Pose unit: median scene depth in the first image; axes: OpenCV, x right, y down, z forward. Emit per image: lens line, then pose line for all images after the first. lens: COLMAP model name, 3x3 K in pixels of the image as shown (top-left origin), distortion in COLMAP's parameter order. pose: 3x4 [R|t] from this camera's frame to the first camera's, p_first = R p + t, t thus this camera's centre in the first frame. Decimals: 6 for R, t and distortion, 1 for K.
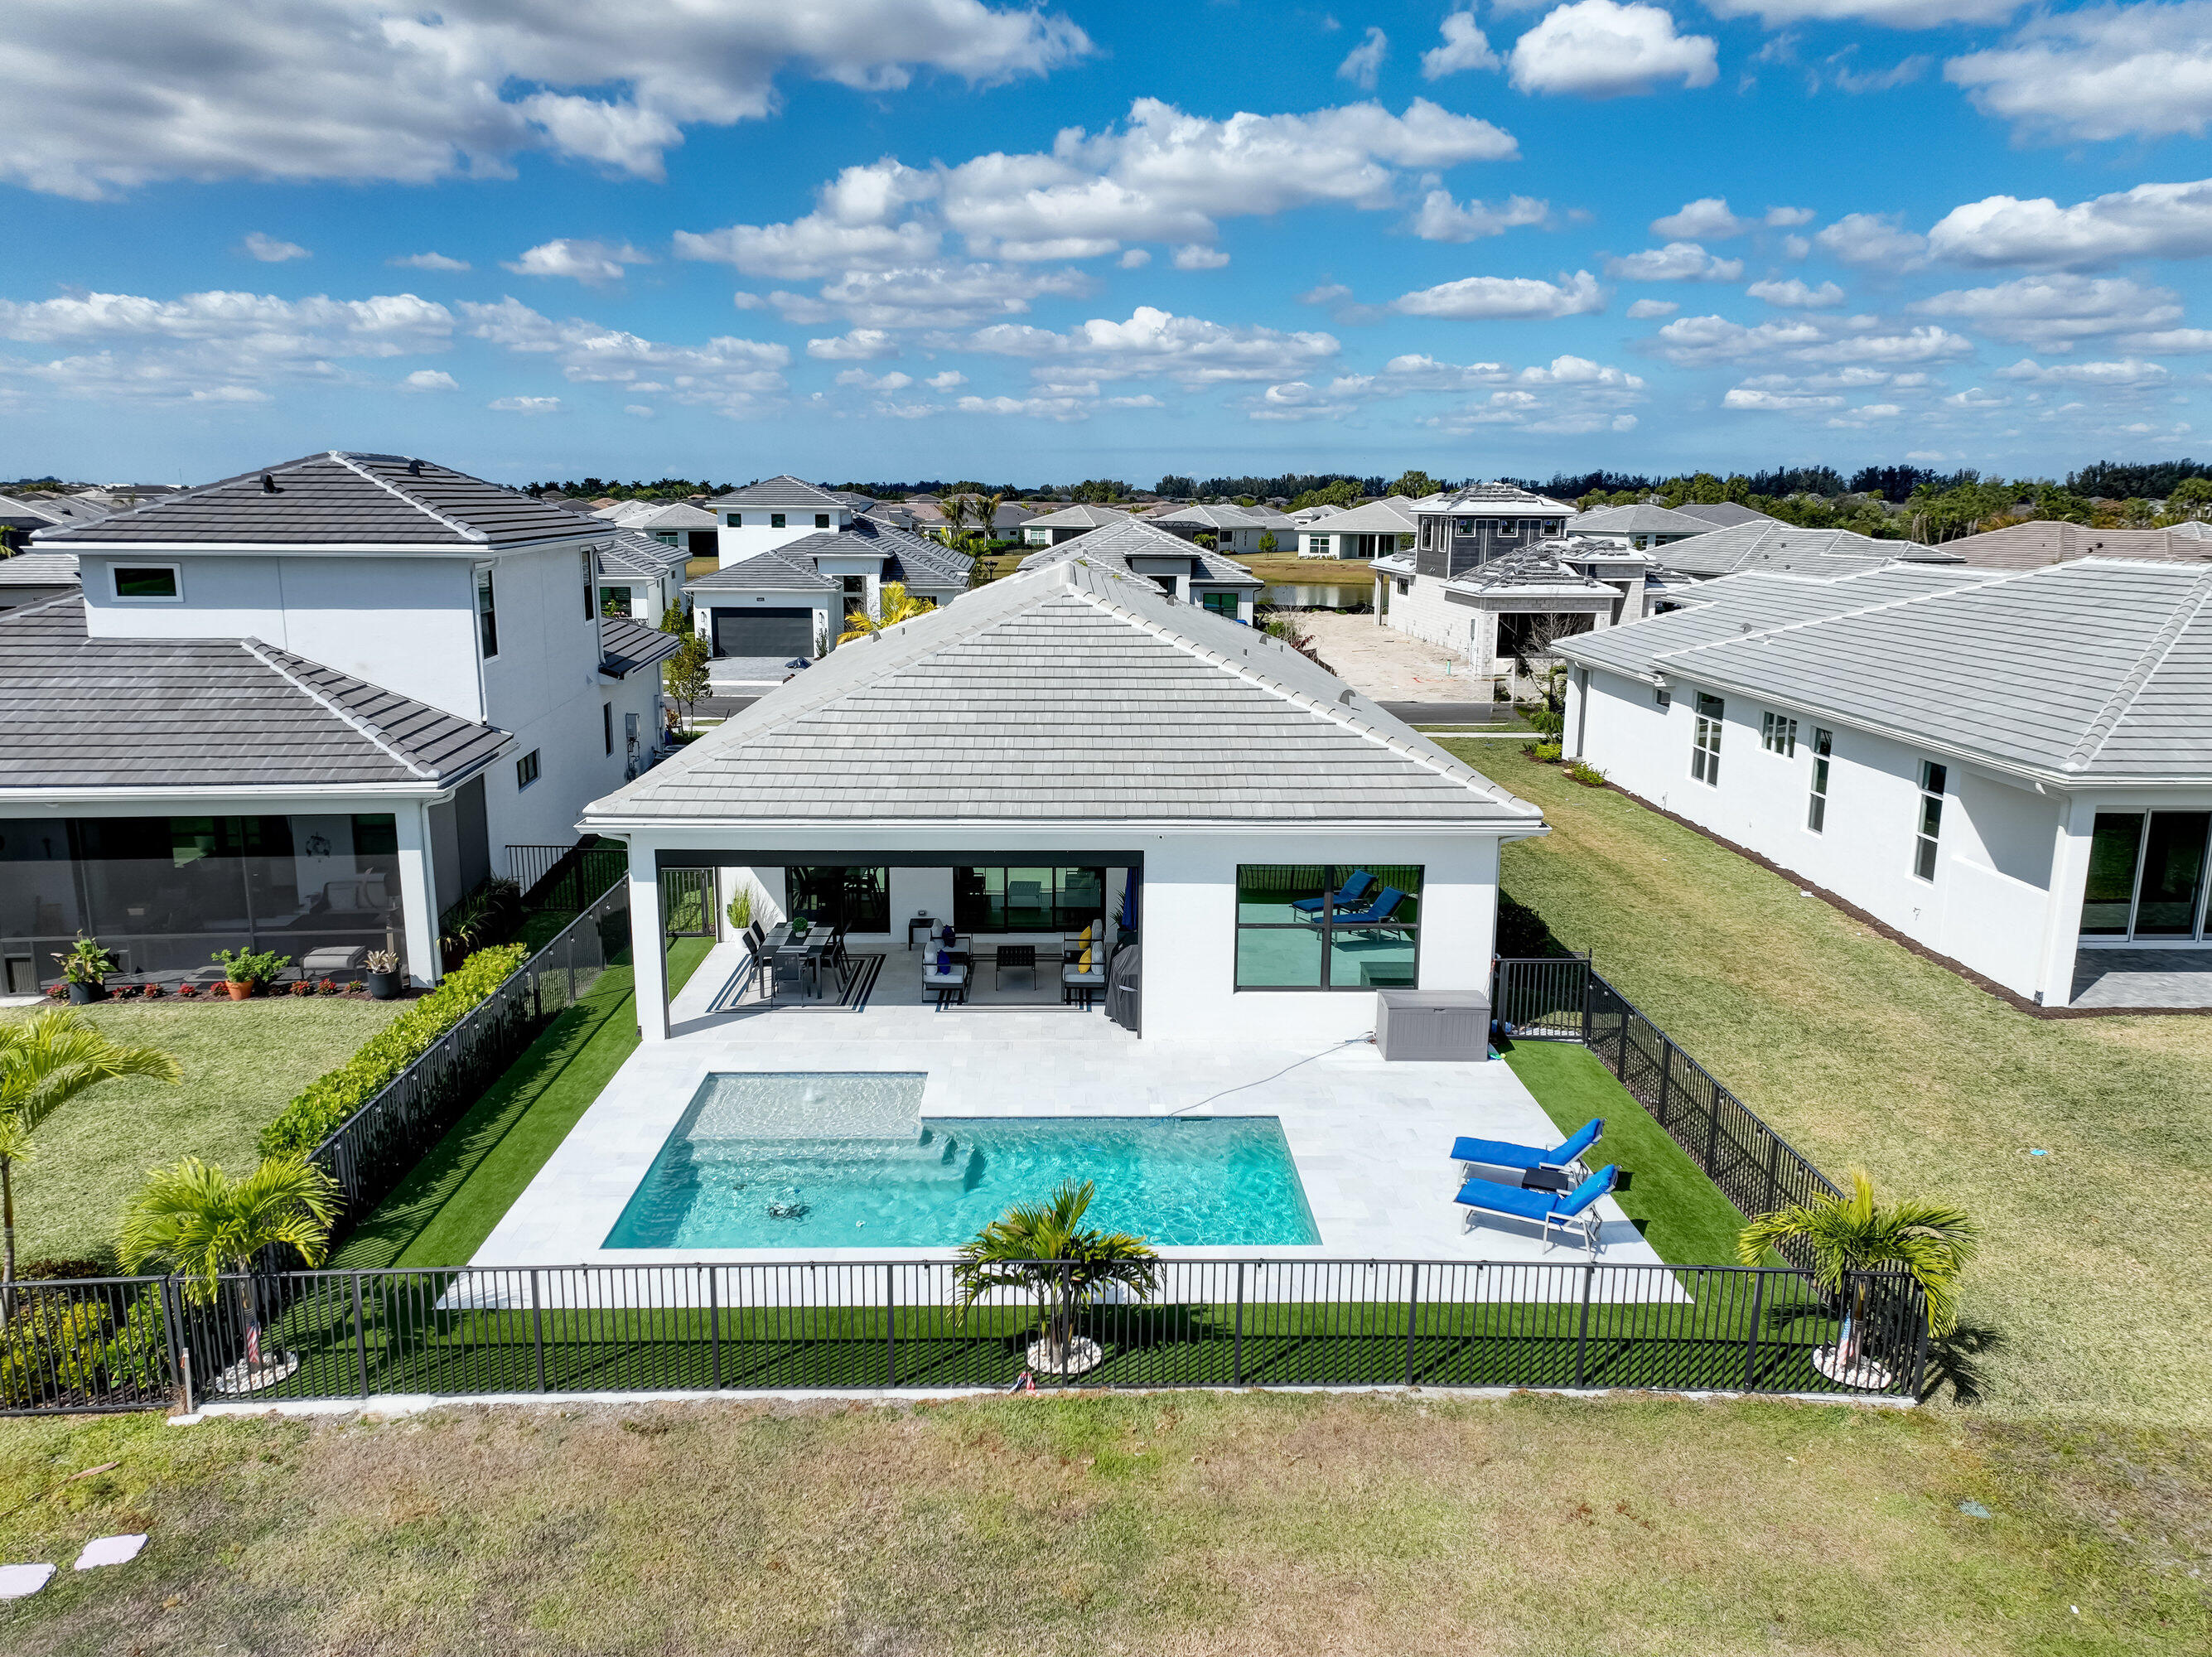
lens RADIAL K [[1555.0, 0, 1112.1], [0, 1555.0, 800.5], [0, 0, 1]] dist [0.000816, 0.008625]
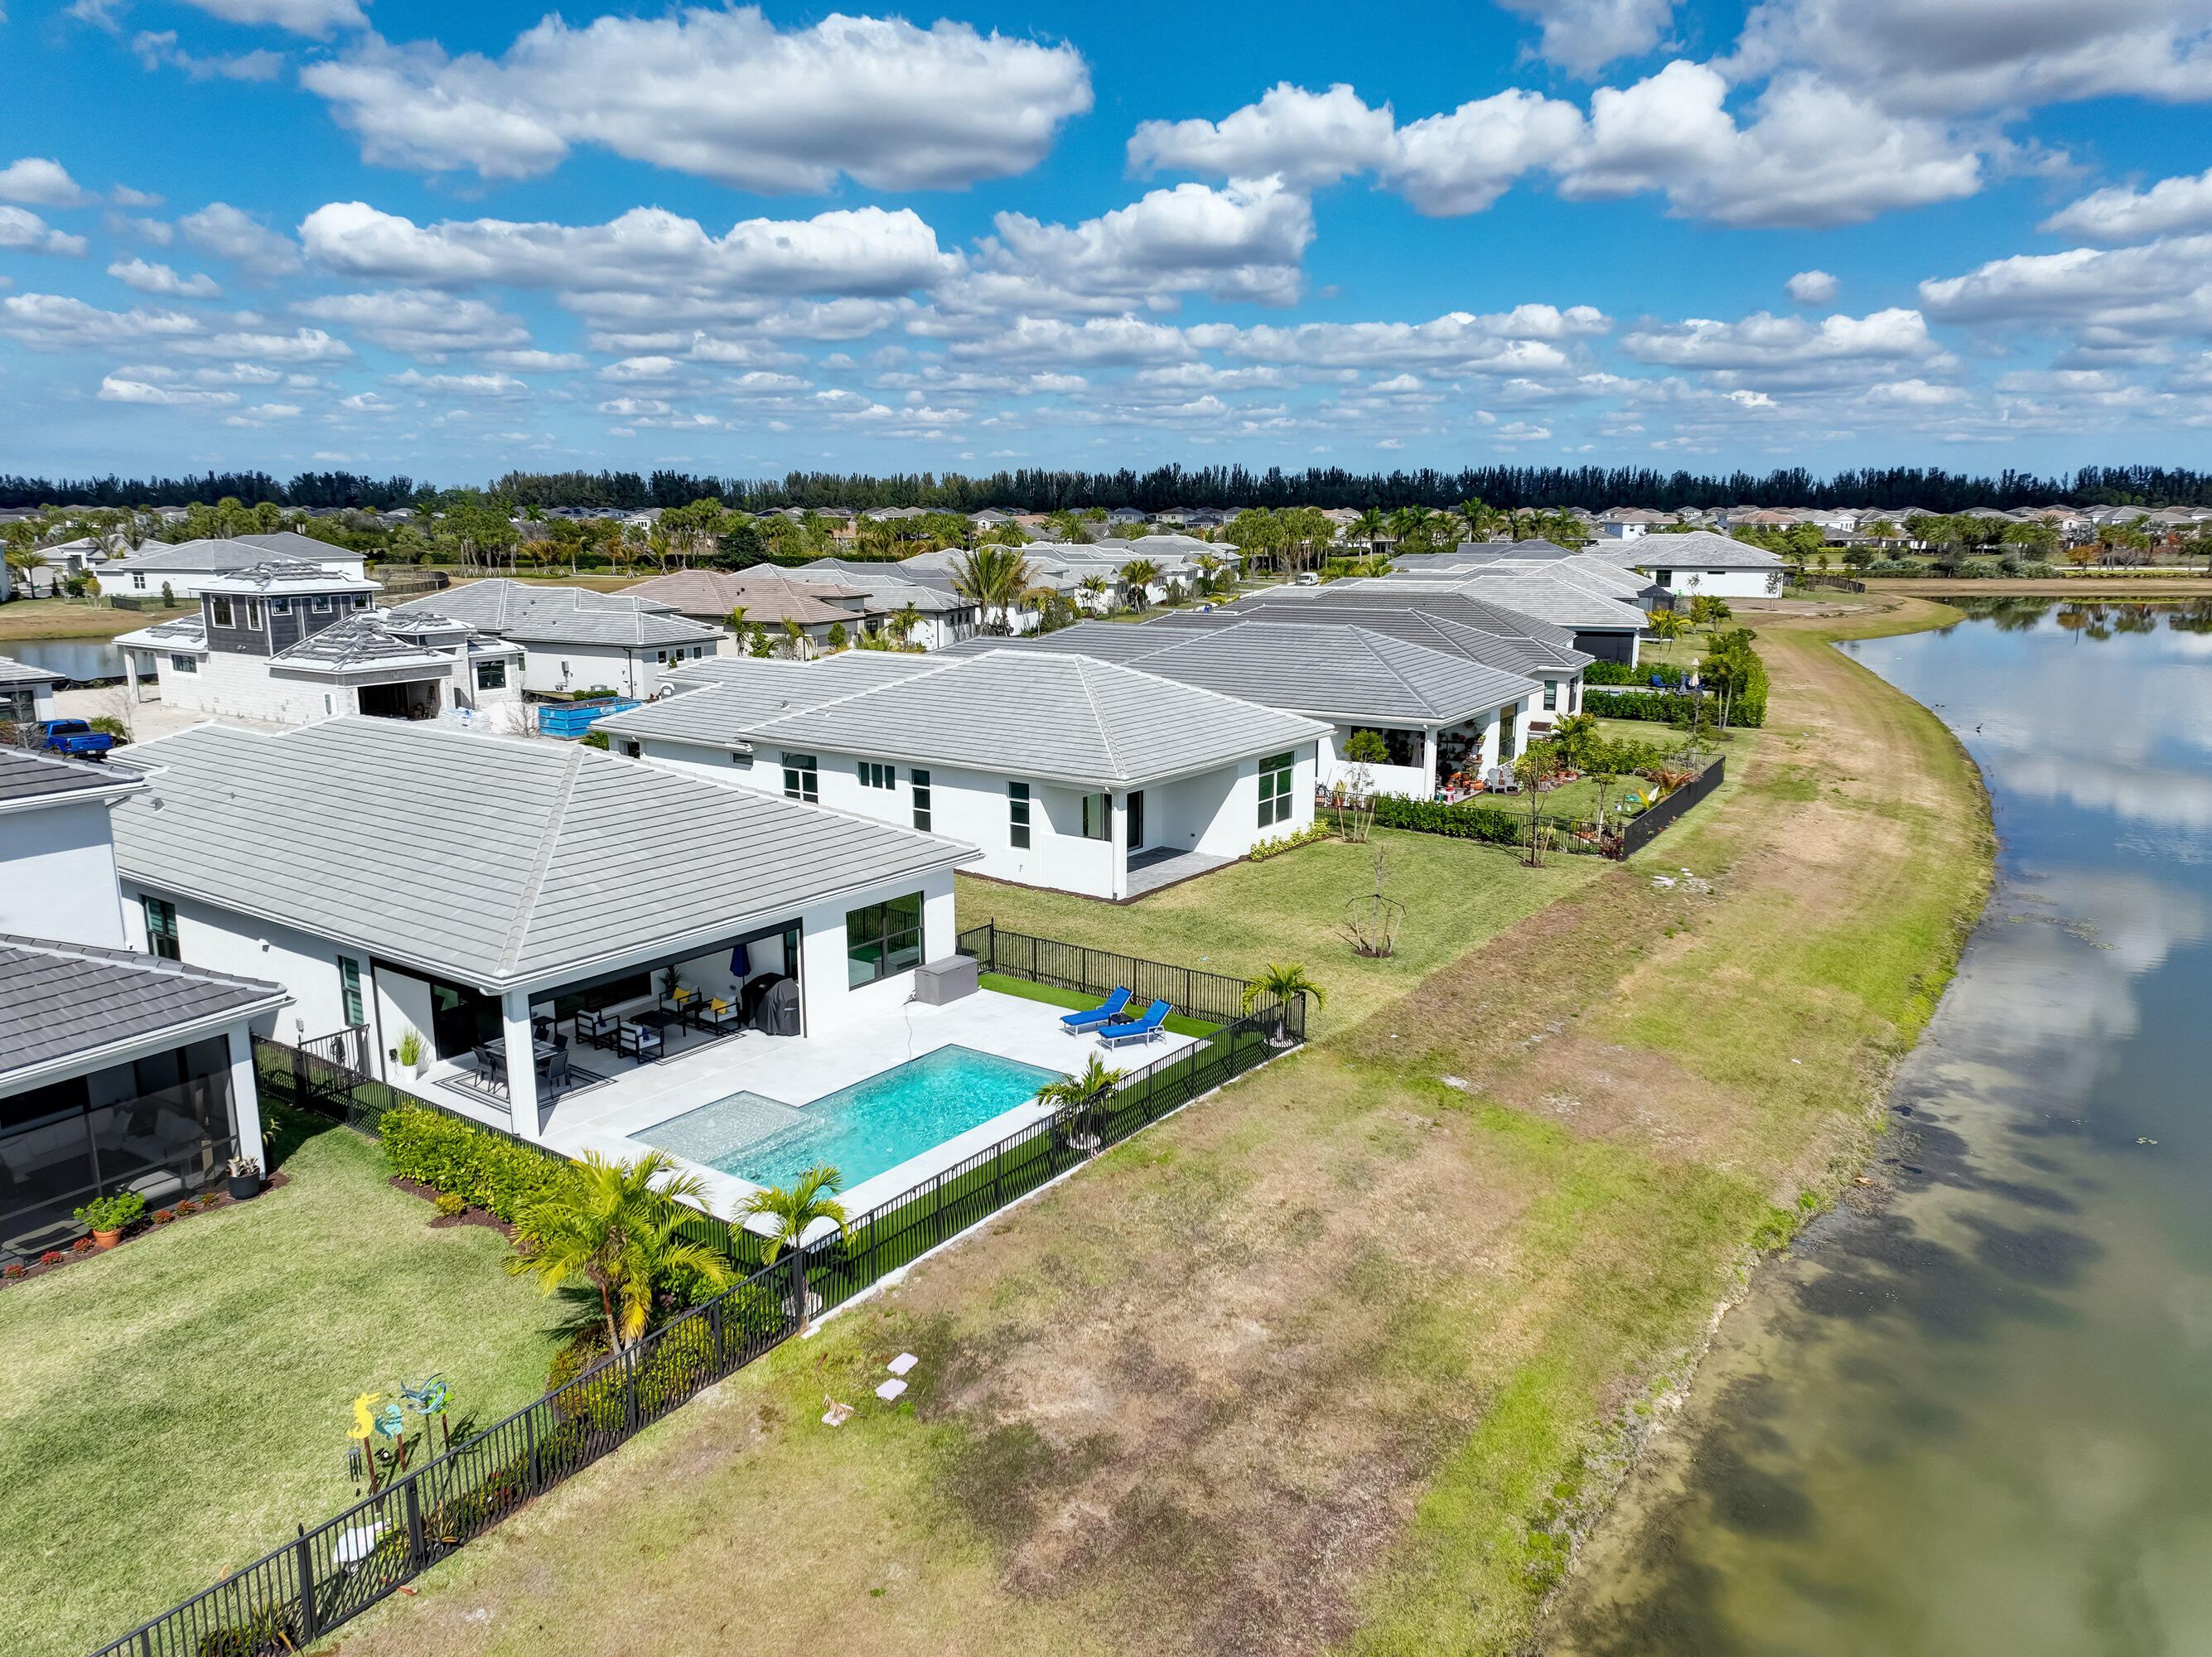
lens RADIAL K [[1533.3, 0, 1102.9], [0, 1533.3, 870.2], [0, 0, 1]] dist [0.002452, 0.001590]
pose [[0.603023, -0.190844, 0.774559, -0.811785], [0.155427, 0.980462, 0.120571, -0.126012], [-0.782436, 0.047681, 0.620903, -0.157365]]
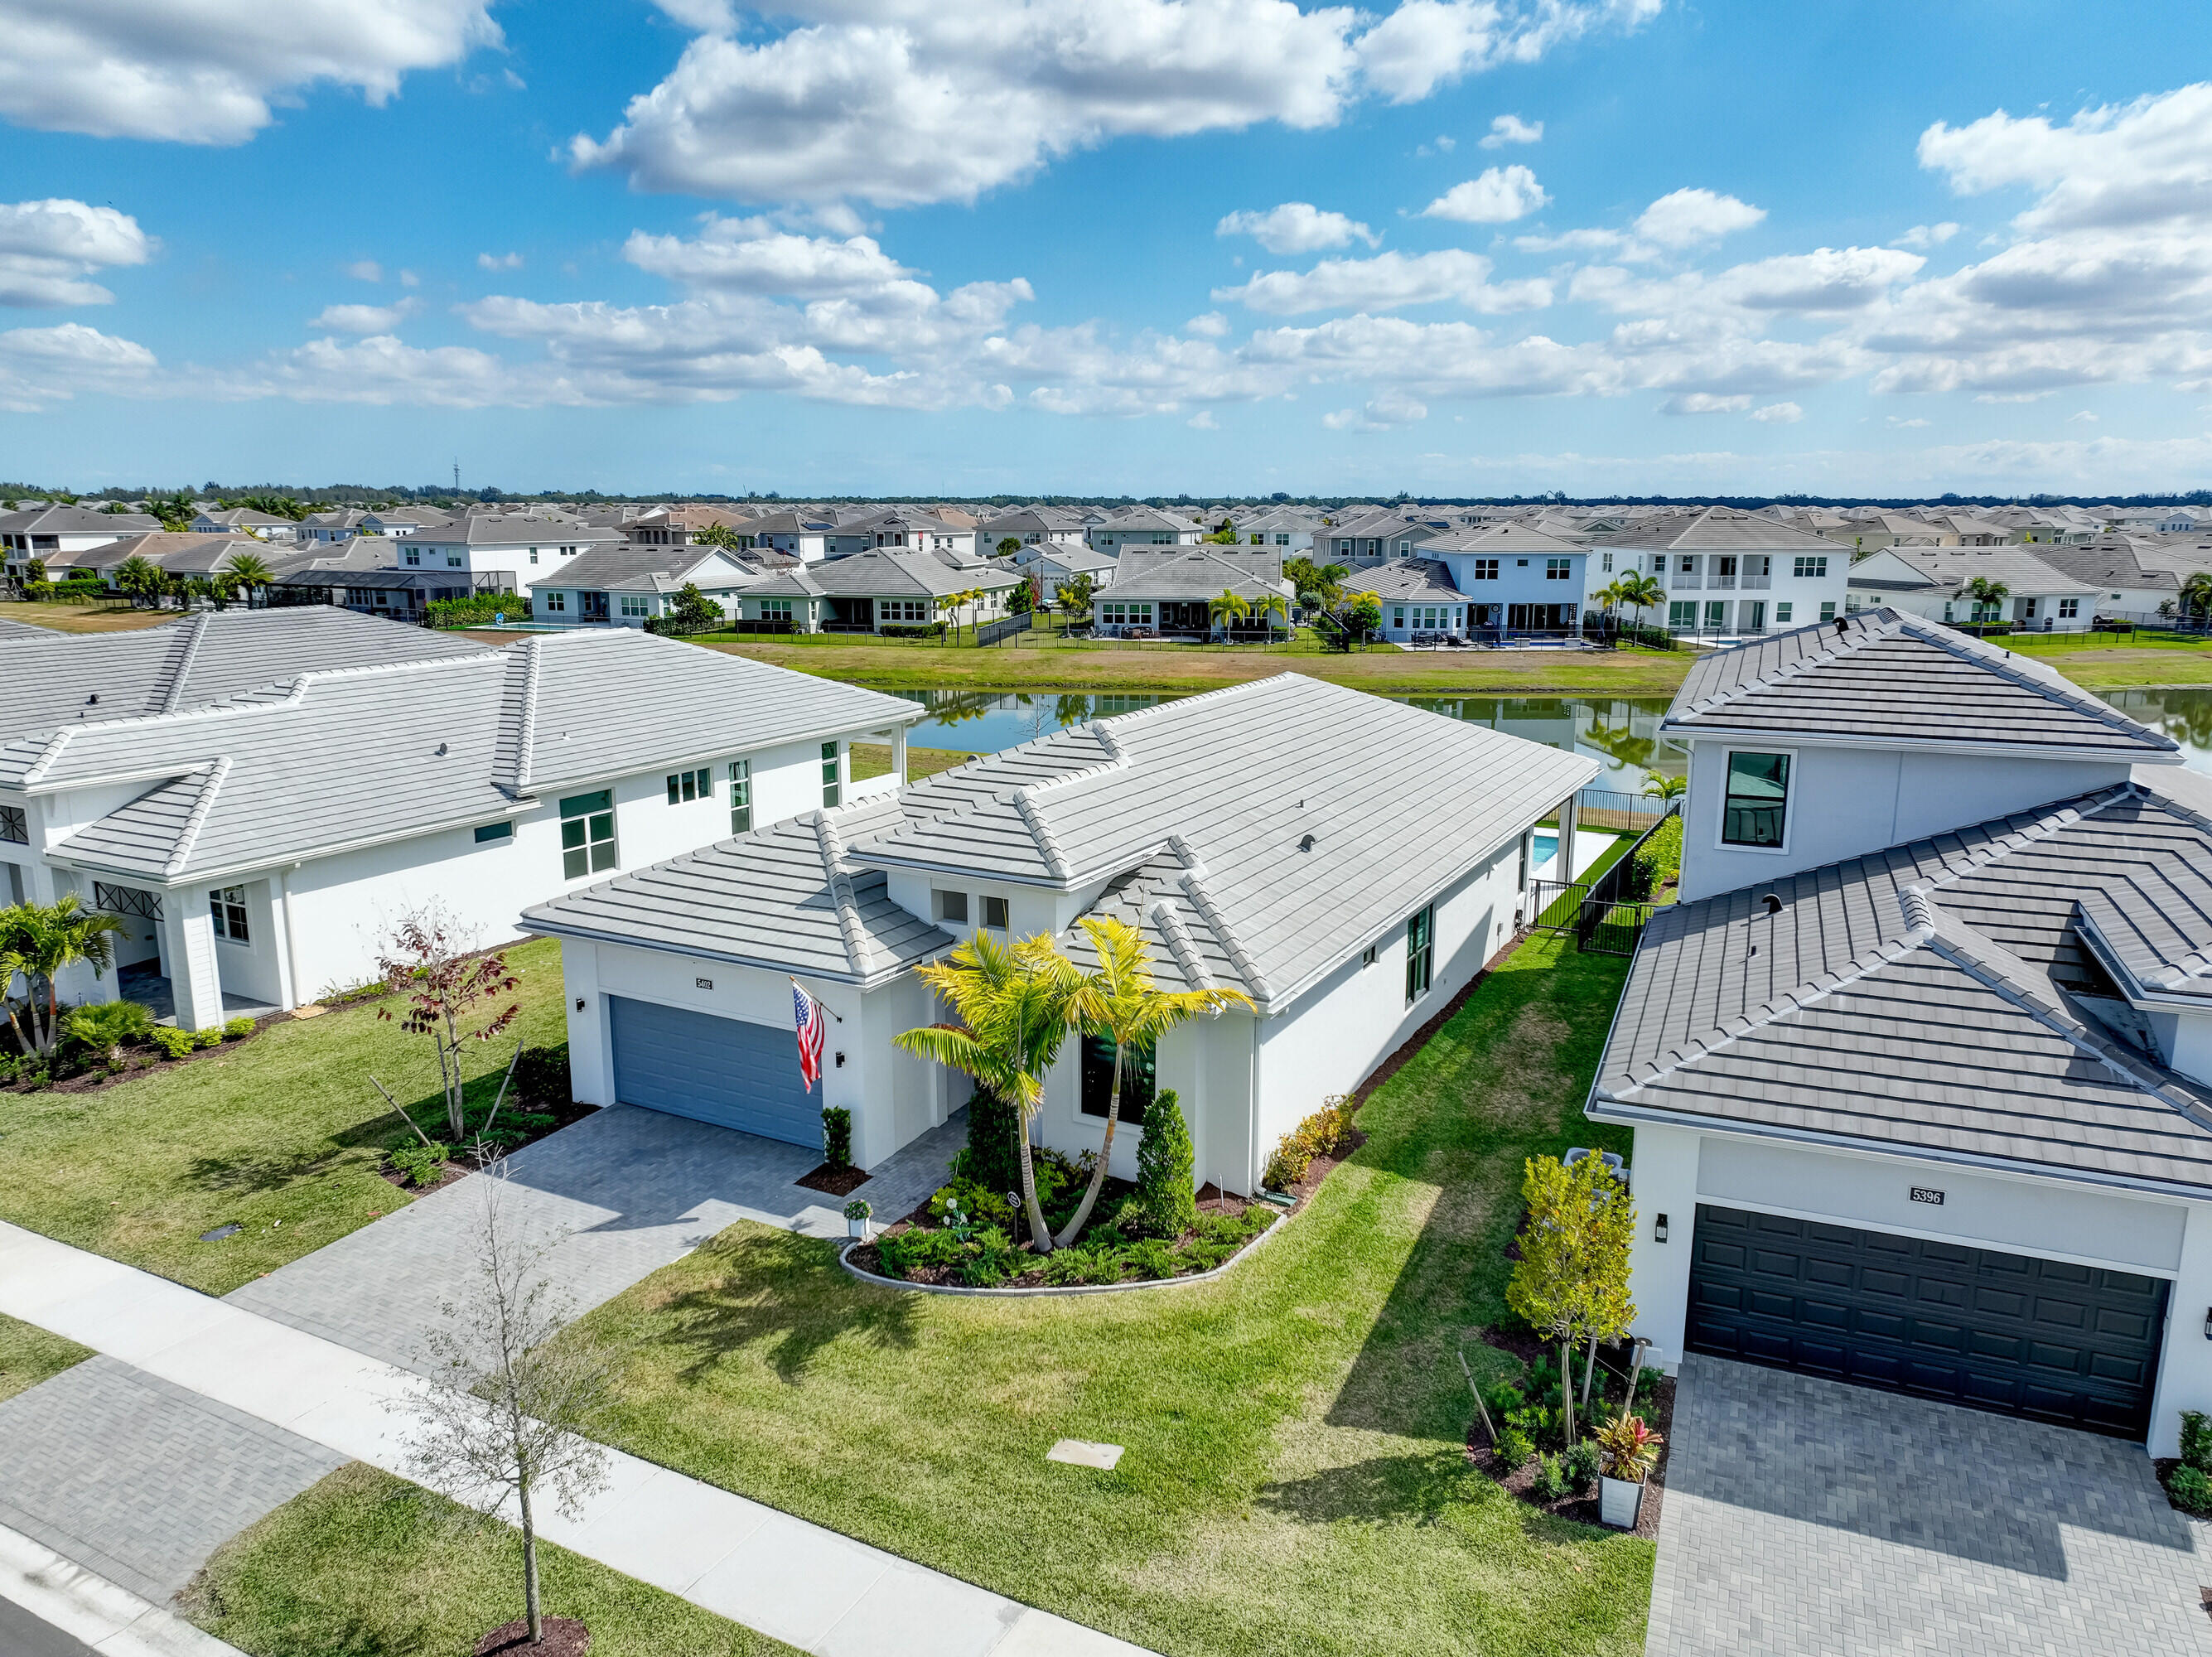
lens RADIAL K [[1555.0, 0, 1112.1], [0, 1555.0, 800.5], [0, 0, 1]] dist [0.000816, 0.008625]
pose [[-0.869398, -0.101868, 0.483498, -0.612211], [0.085163, 0.932981, 0.349705, -0.563923], [-0.486718, 0.345209, -0.802456, 2.349206]]
